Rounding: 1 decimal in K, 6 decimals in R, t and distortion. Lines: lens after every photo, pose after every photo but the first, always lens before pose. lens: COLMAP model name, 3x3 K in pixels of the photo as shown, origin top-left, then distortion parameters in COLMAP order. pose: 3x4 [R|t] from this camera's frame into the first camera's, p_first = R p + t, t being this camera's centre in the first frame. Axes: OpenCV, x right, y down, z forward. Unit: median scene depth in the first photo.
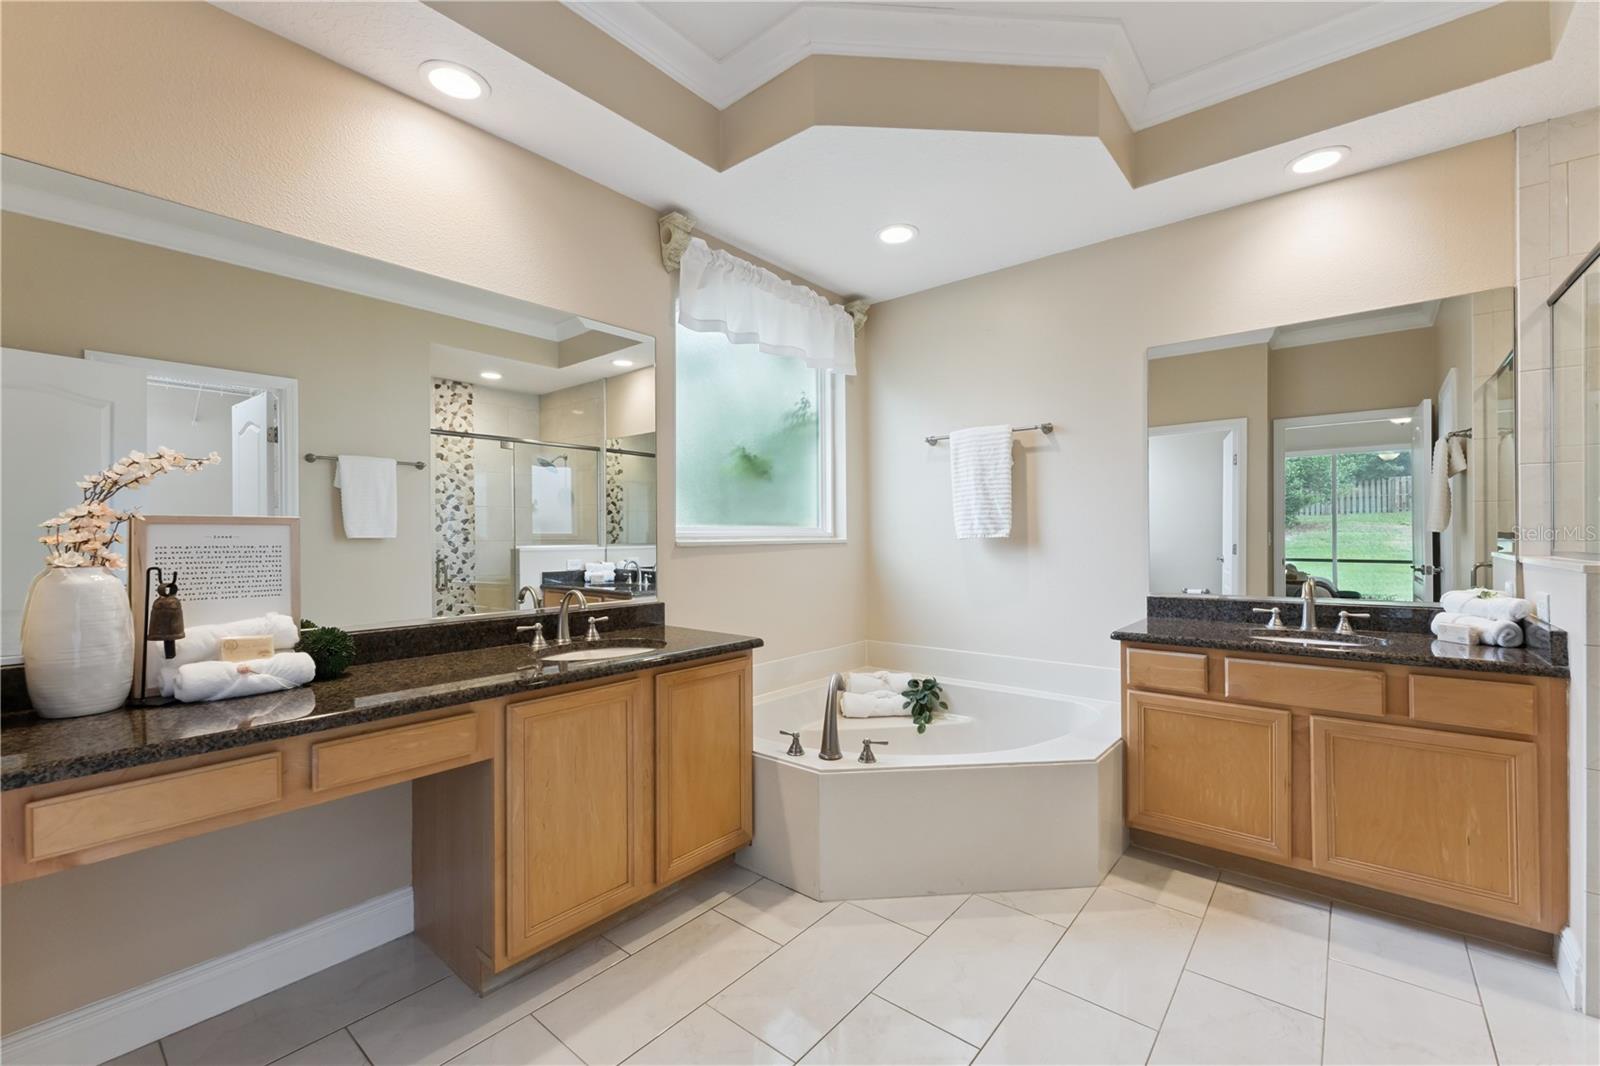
lens RADIAL K [[672.8, 0, 798.7], [0, 672.8, 543.6], [0, 0, 1]] dist [0.000245, -0.000358]
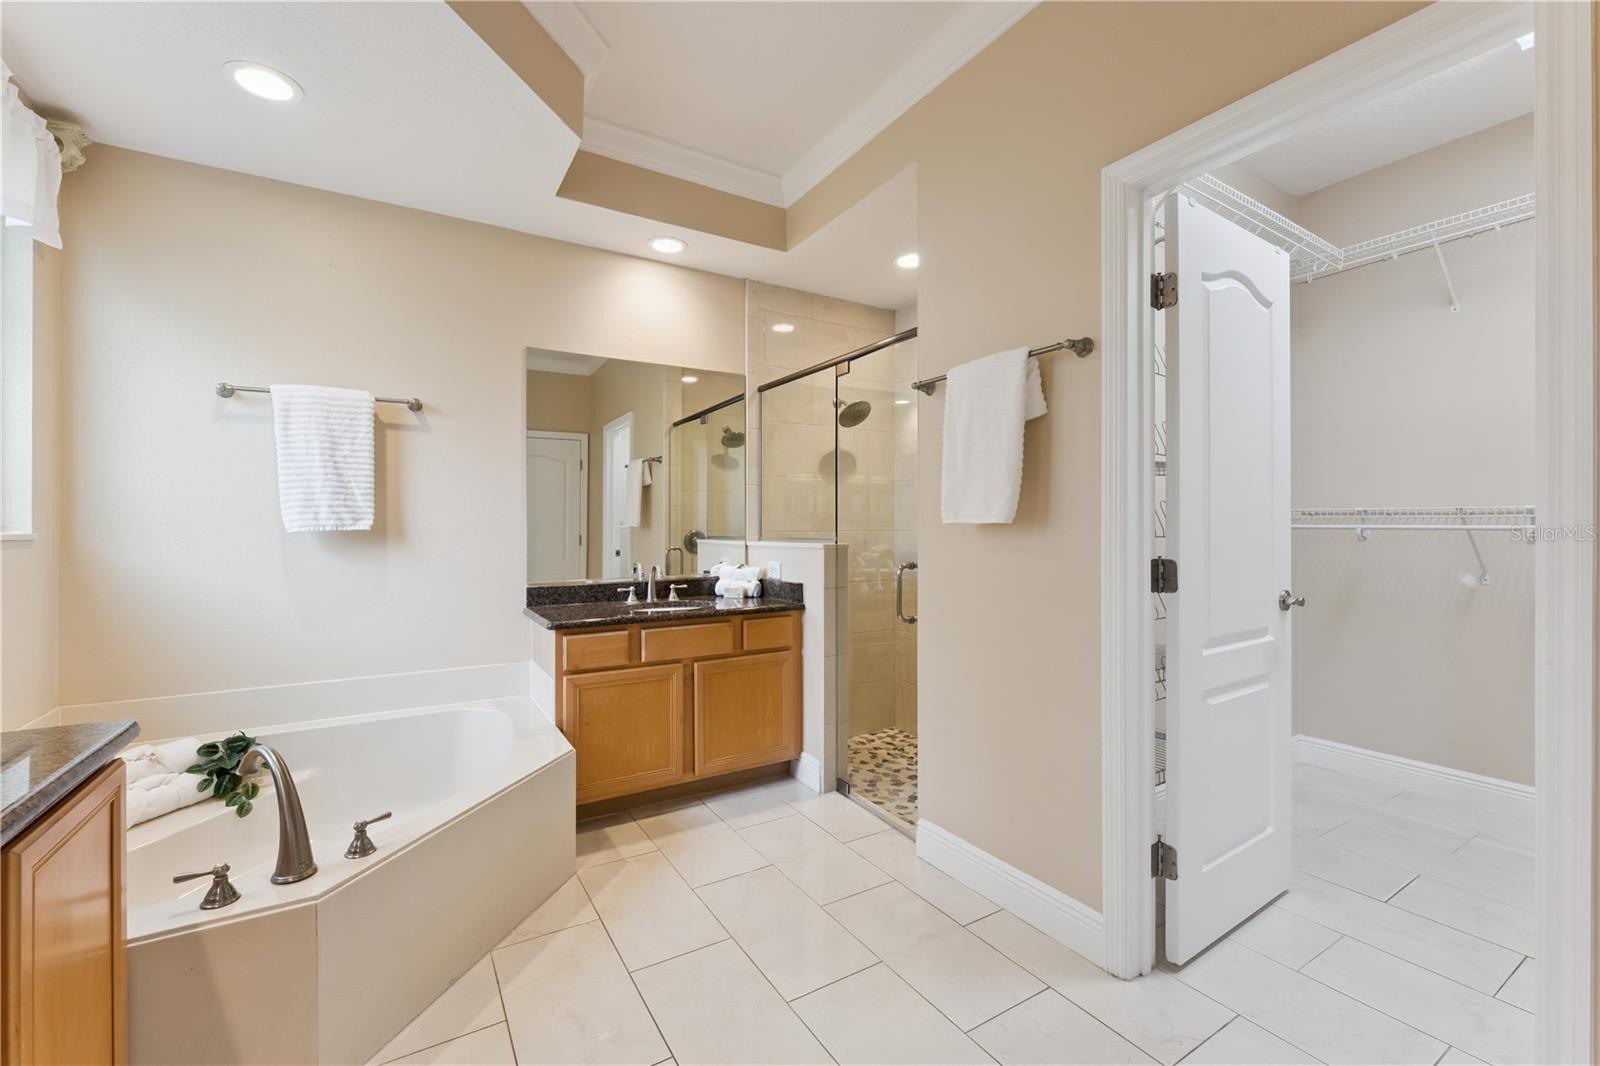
lens RADIAL K [[660.3, 0, 800.0], [0, 660.3, 533.0], [0, 0, 1]] dist [-0.003036, -0.000454]
pose [[0.322901, -0.002111, 0.946431, -0.381277], [0.011791, 0.999929, -0.001793, 0.002470], [-0.946359, 0.011738, 0.322903, 0.347034]]
